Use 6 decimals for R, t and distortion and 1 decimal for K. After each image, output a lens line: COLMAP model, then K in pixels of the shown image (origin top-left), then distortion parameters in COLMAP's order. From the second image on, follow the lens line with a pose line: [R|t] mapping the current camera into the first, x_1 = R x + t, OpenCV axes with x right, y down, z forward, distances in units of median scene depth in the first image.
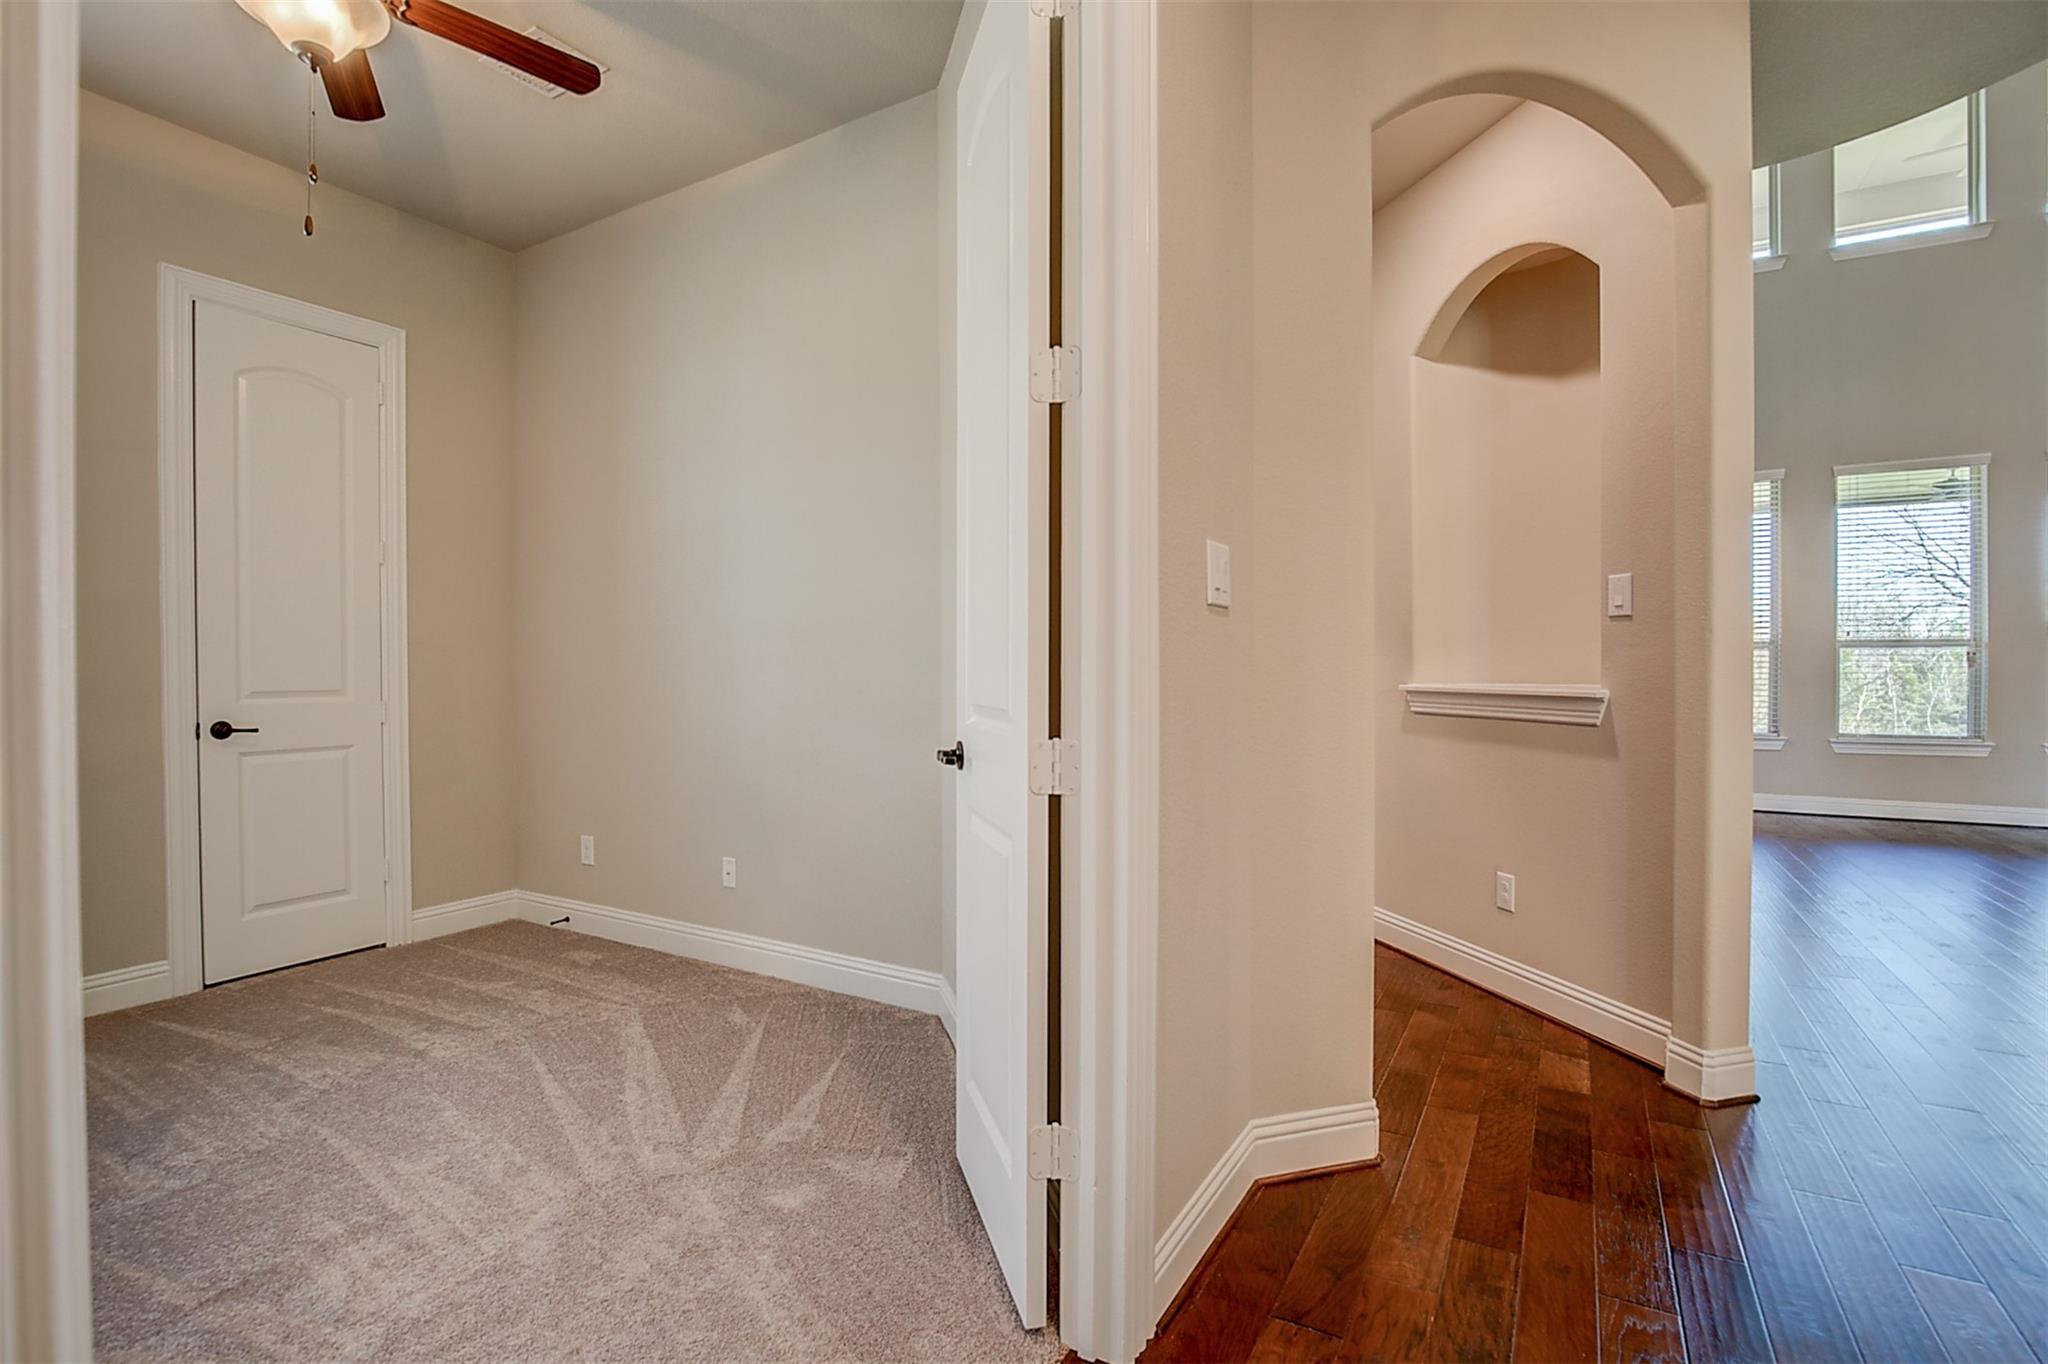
lens RADIAL K [[957.6, 0, 1026.5], [0, 957.6, 679.0], [0, 0, 1]] dist [-0.026305, 0.004801]
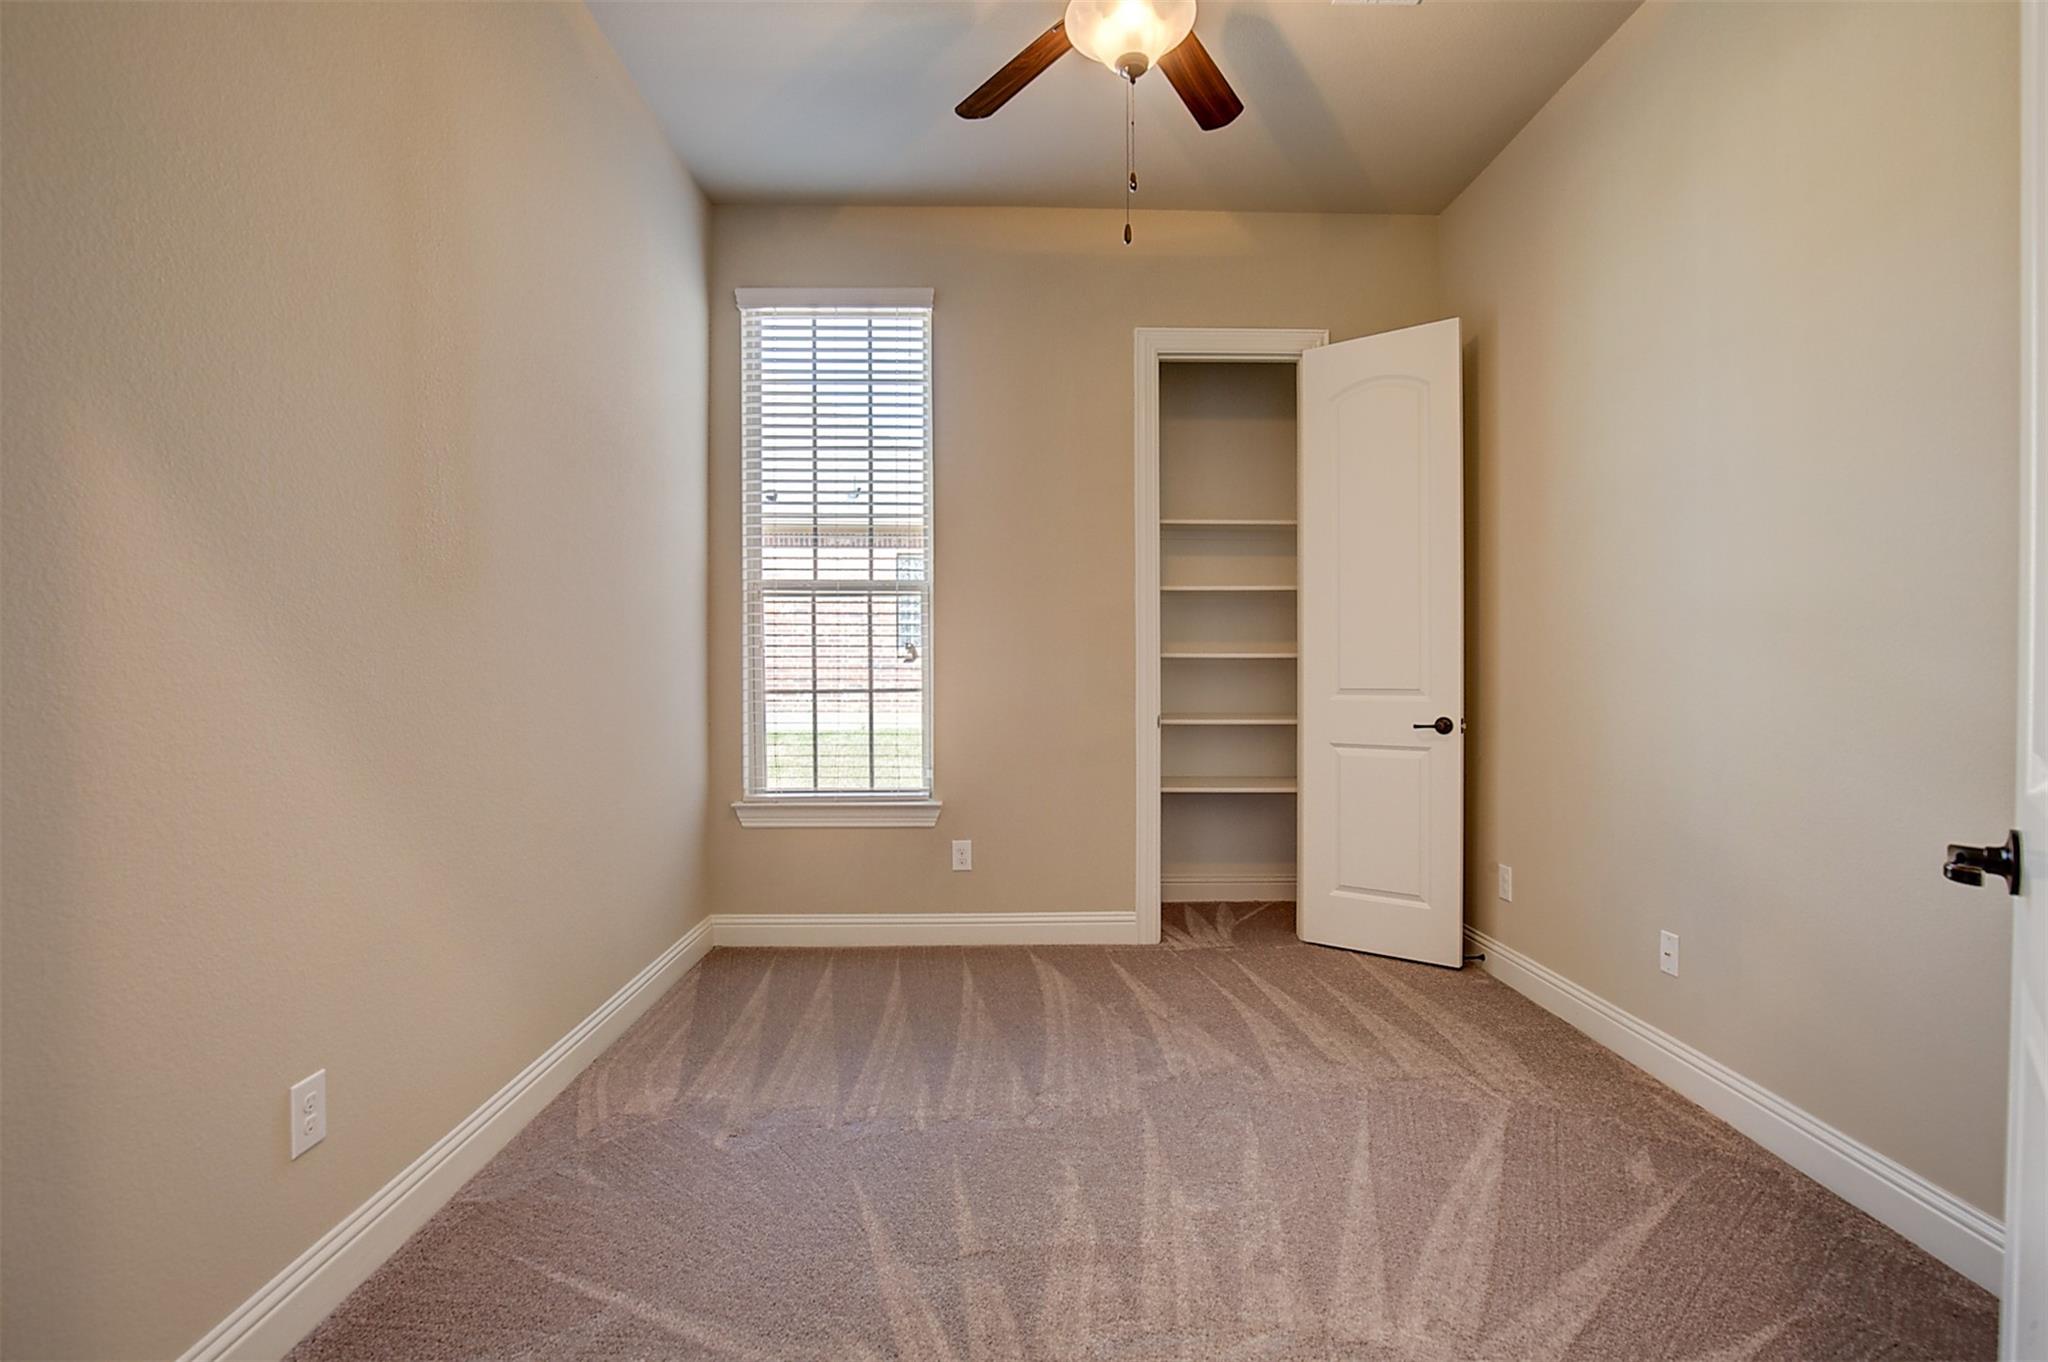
lens RADIAL K [[957.6, 0, 1030.9], [0, 957.6, 674.7], [0, 0, 1]] dist [-0.026305, 0.004801]
pose [[0.528917, 0.009138, -0.848624, 0.044970], [-0.011445, 0.999928, 0.003634, -0.004825], [0.848596, 0.007791, 0.528984, 0.265038]]
